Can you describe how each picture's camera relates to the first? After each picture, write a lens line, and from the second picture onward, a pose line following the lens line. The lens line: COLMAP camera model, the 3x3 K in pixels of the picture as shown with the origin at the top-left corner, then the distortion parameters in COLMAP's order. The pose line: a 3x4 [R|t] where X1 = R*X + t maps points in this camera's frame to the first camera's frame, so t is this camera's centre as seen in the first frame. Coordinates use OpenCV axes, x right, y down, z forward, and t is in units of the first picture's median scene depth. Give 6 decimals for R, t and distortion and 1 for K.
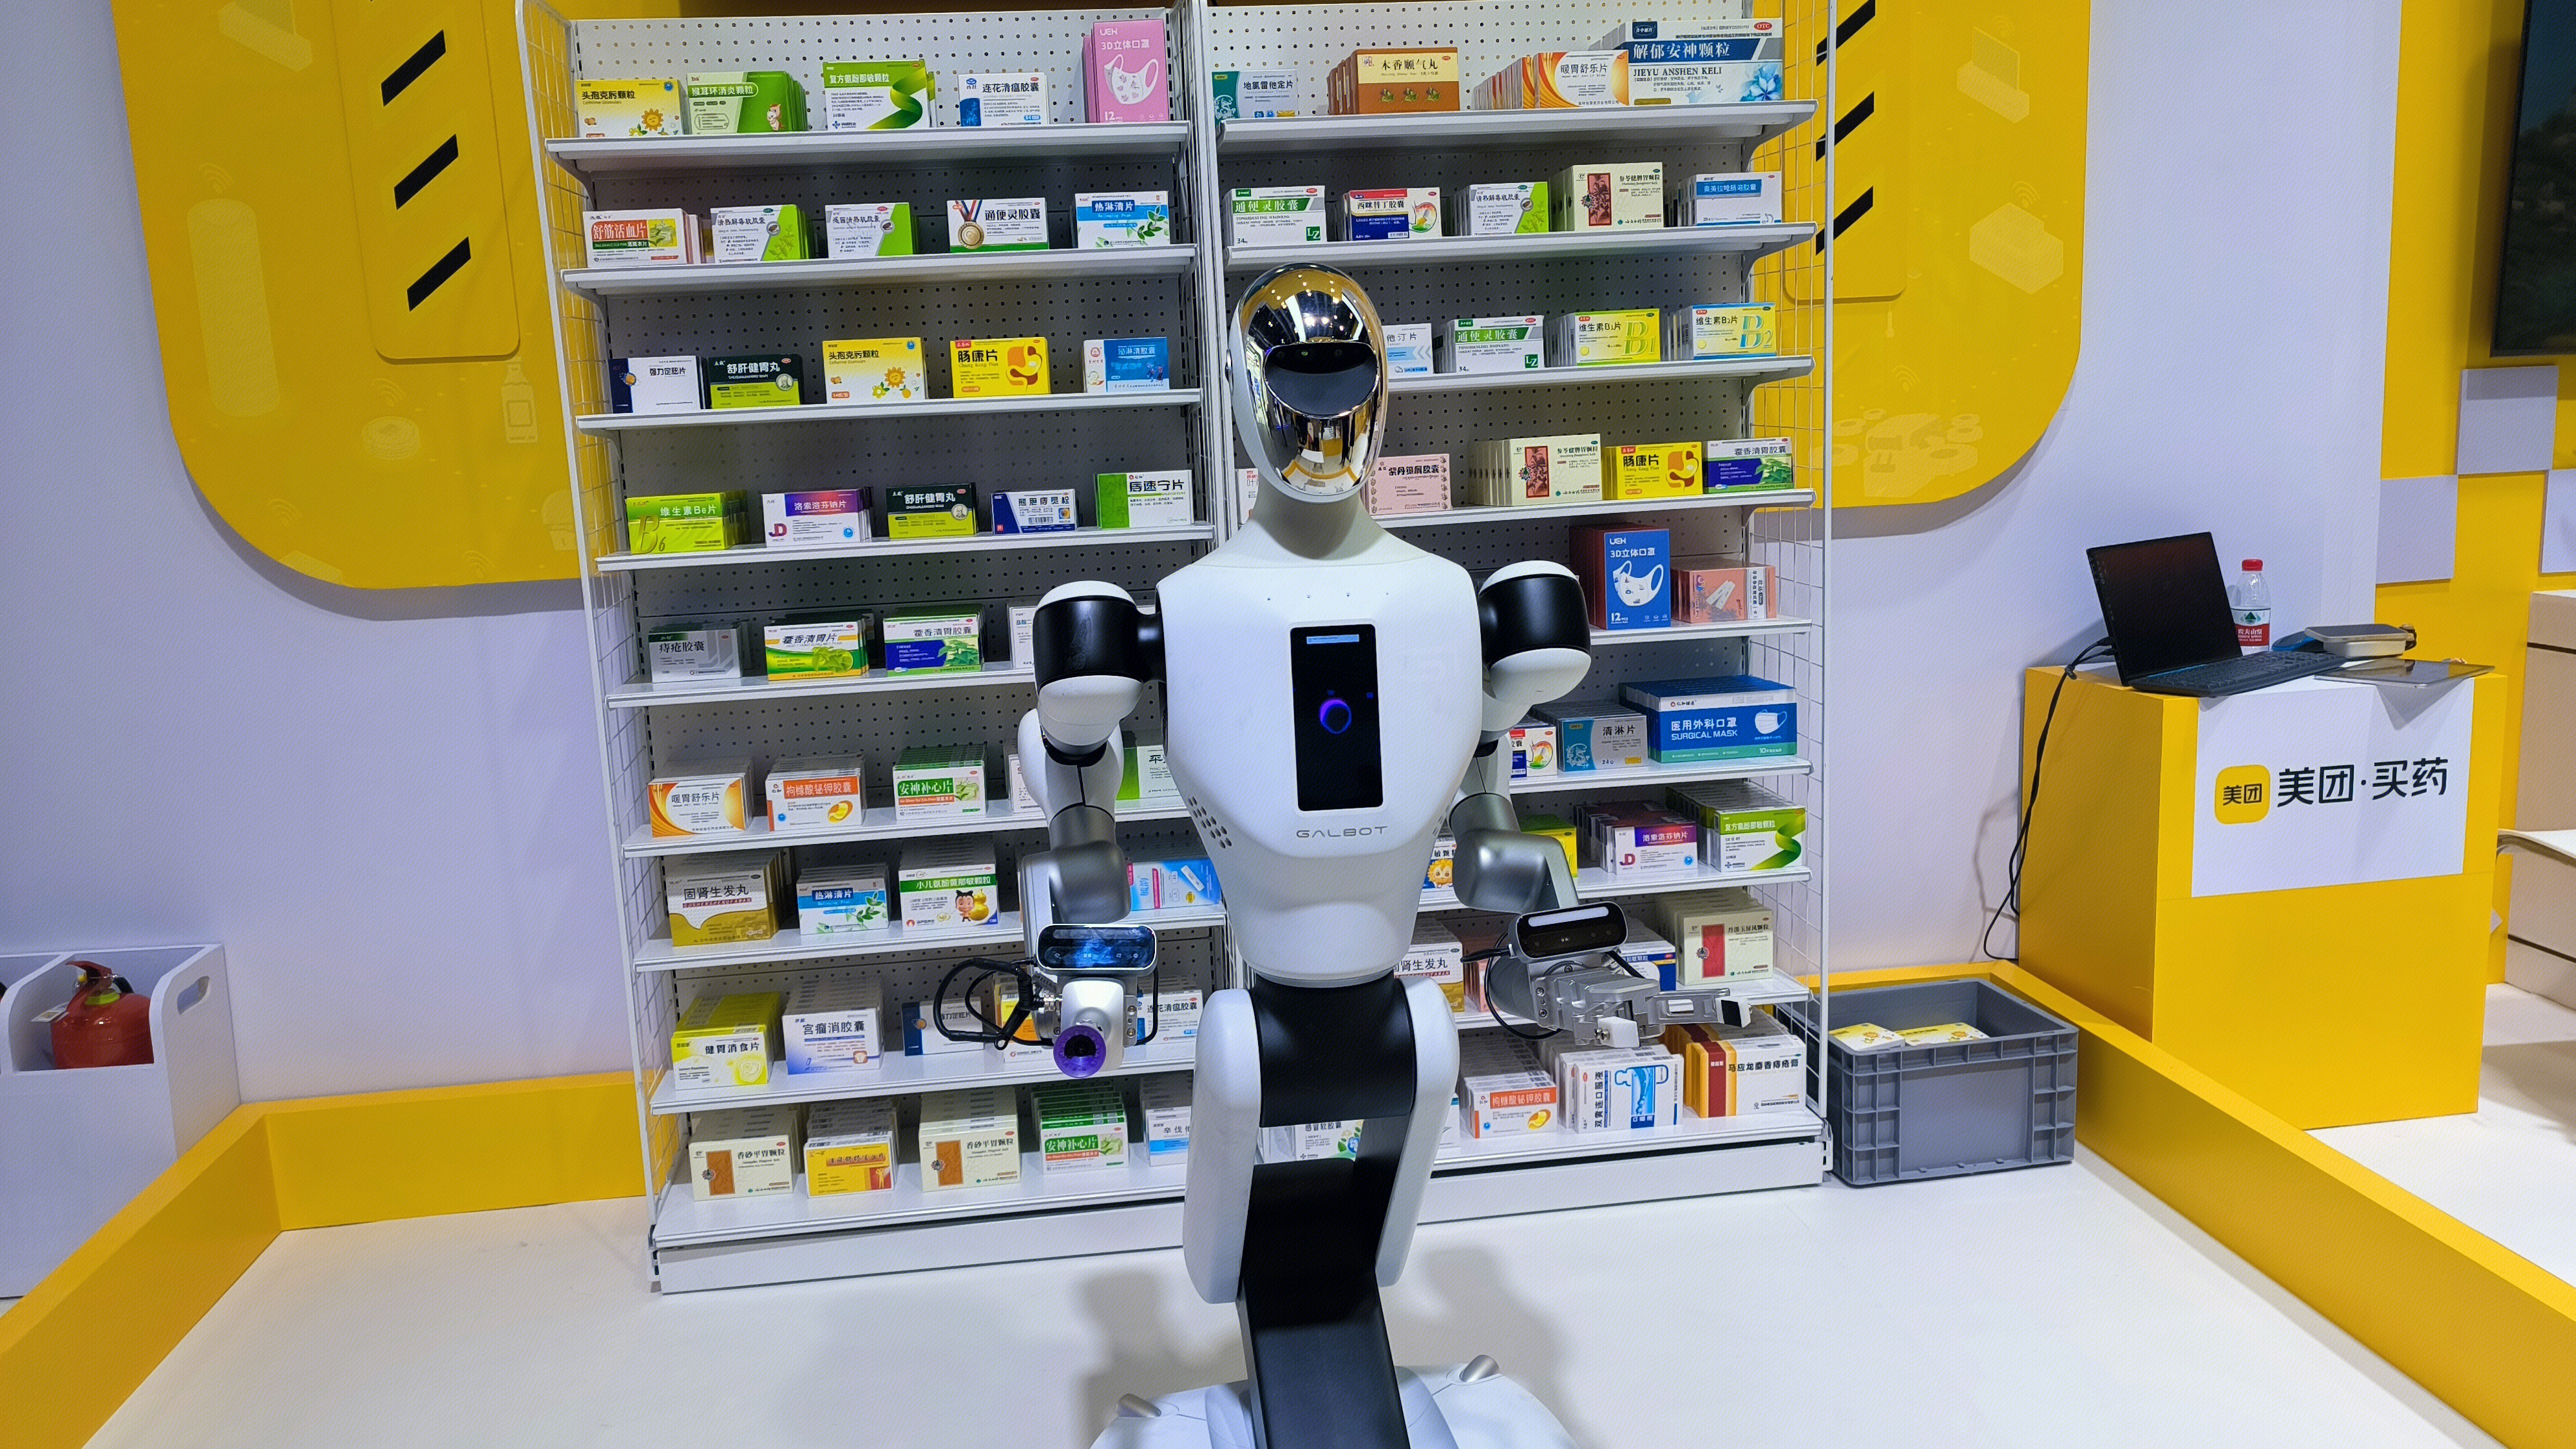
lens RADIAL K [[1867.0, 0, 1287.0], [0, 1867.0, 726.2], [0, 0, 1]] dist [0.012240, 0.002281]
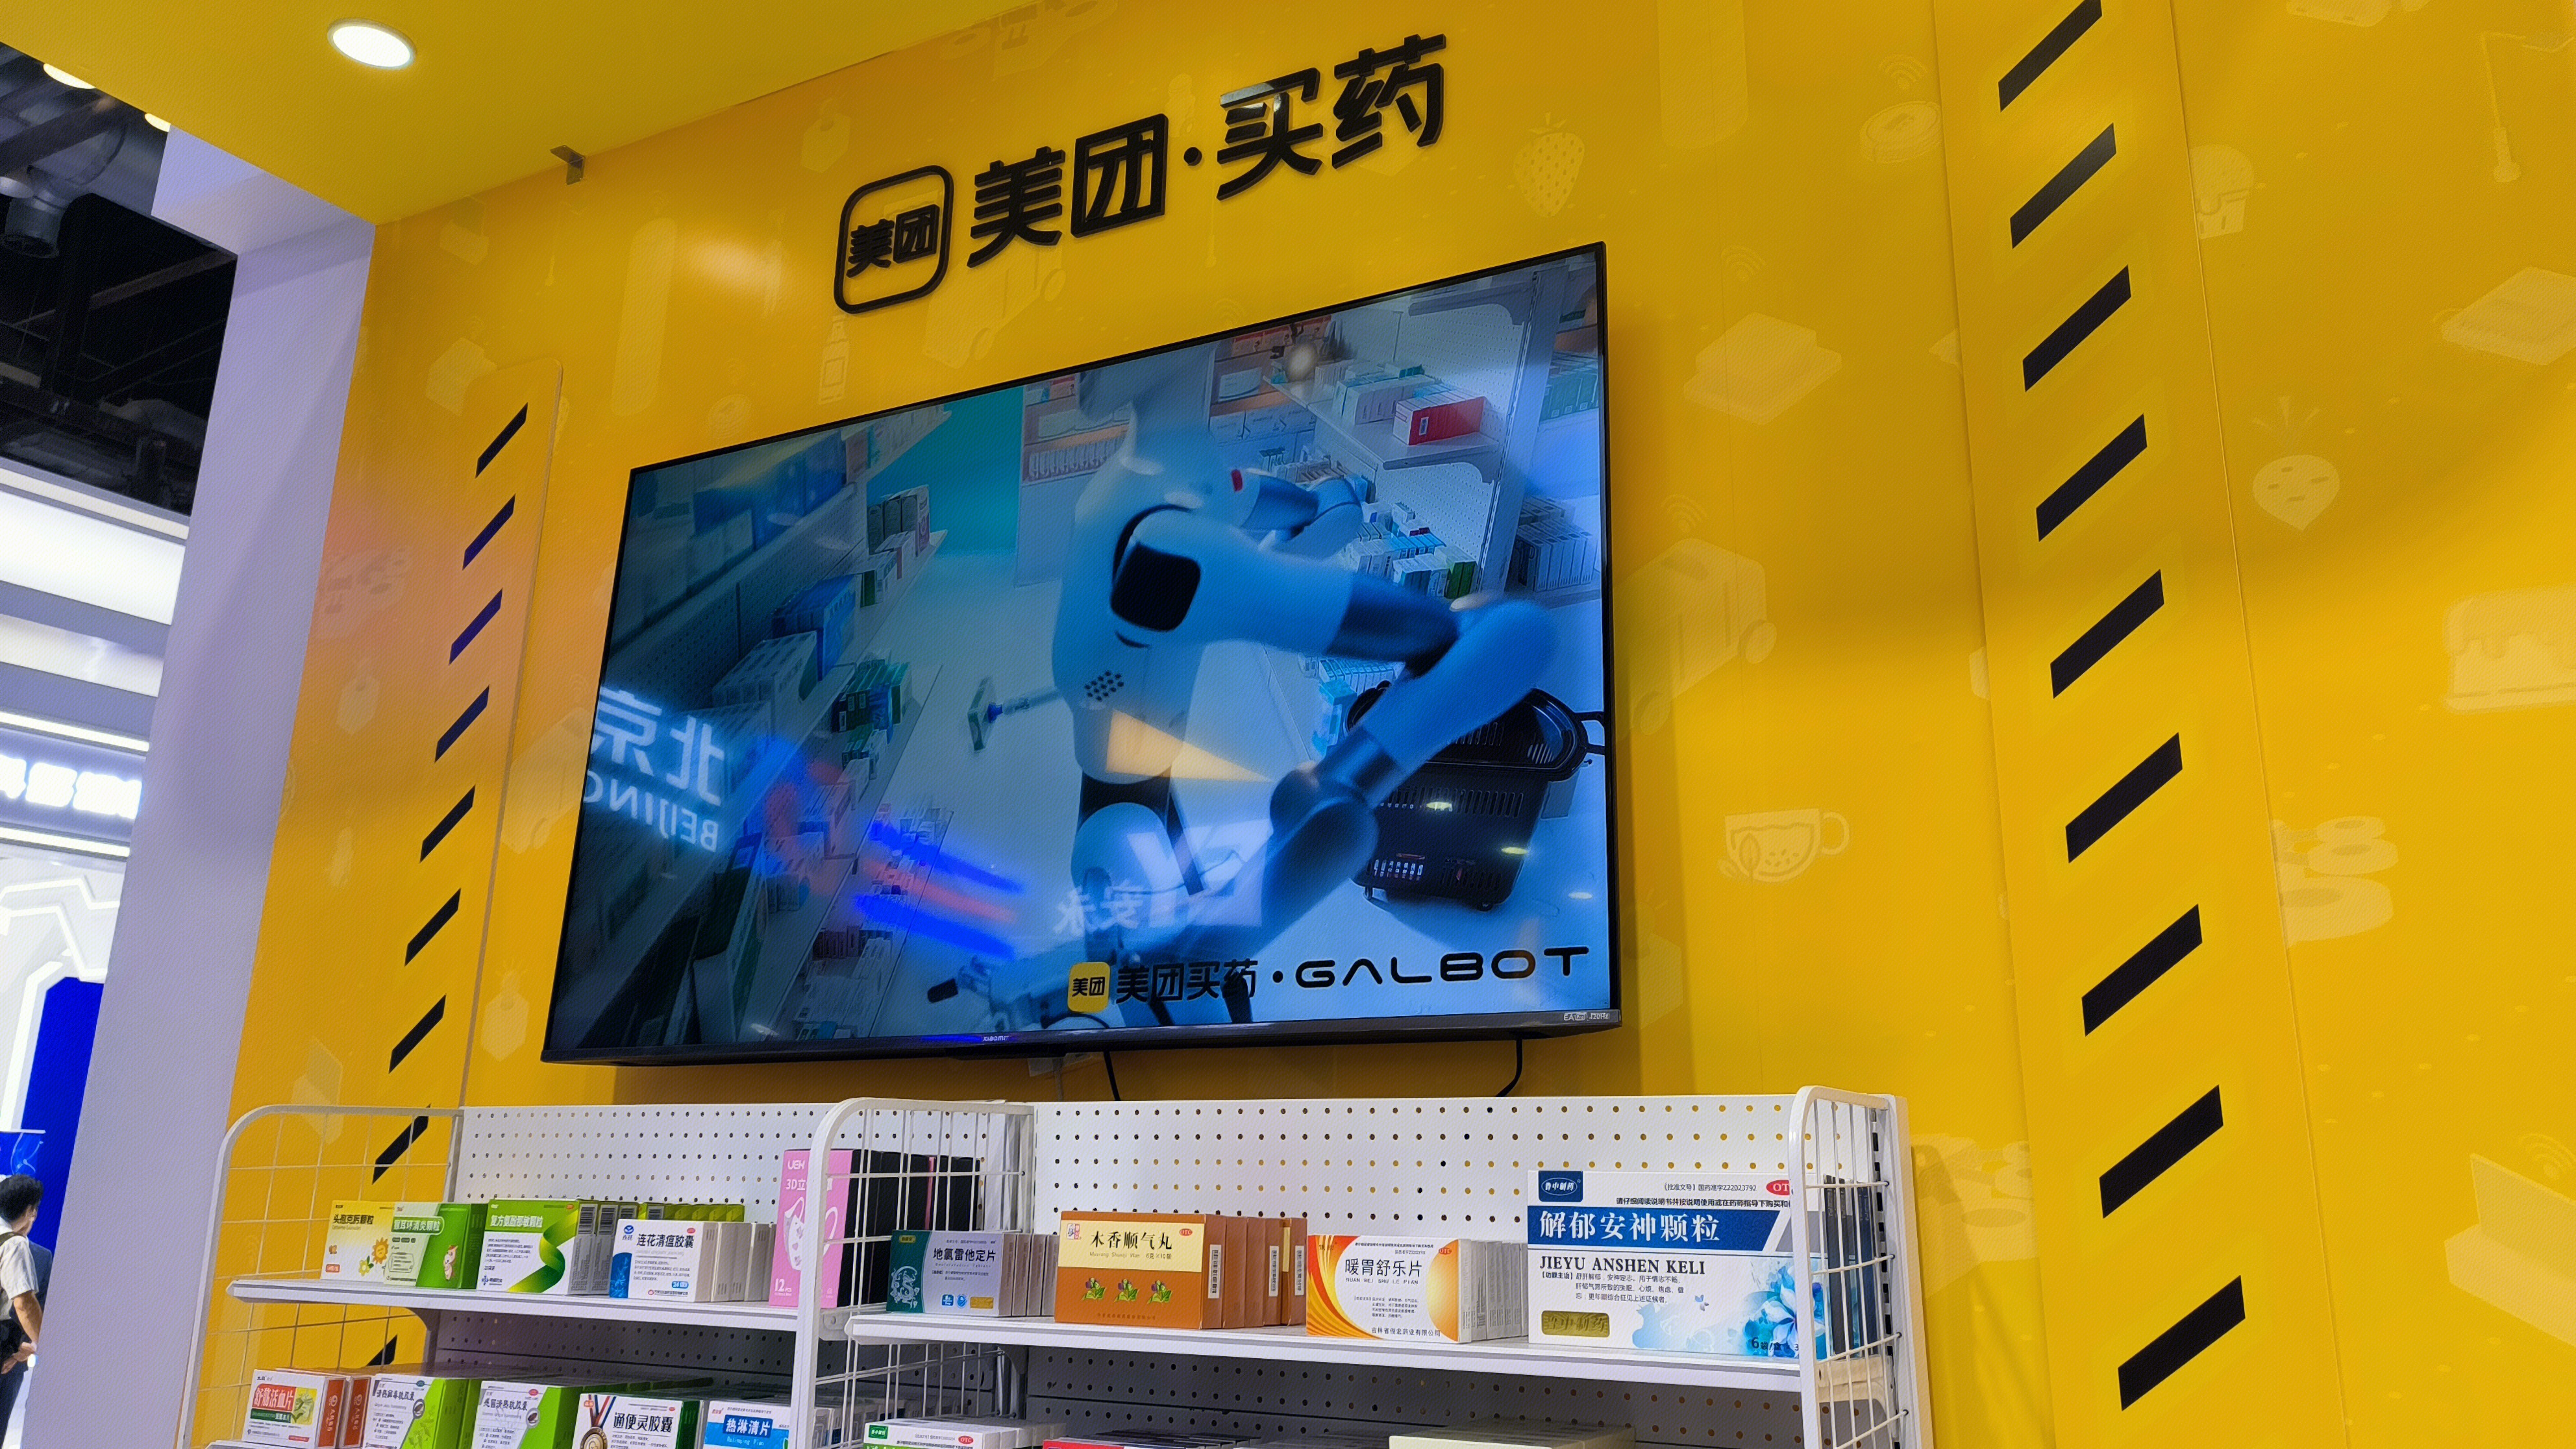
lens RADIAL K [[1867.0, 0, 1292.9], [0, 1867.0, 719.2], [0, 0, 1]] dist [0.012240, 0.002281]
pose [[0.823294, -0.086481, -0.560989, 0.461178], [-0.154859, 0.916610, -0.368570, -0.292789], [0.546082, 0.390316, 0.741247, 0.513767]]
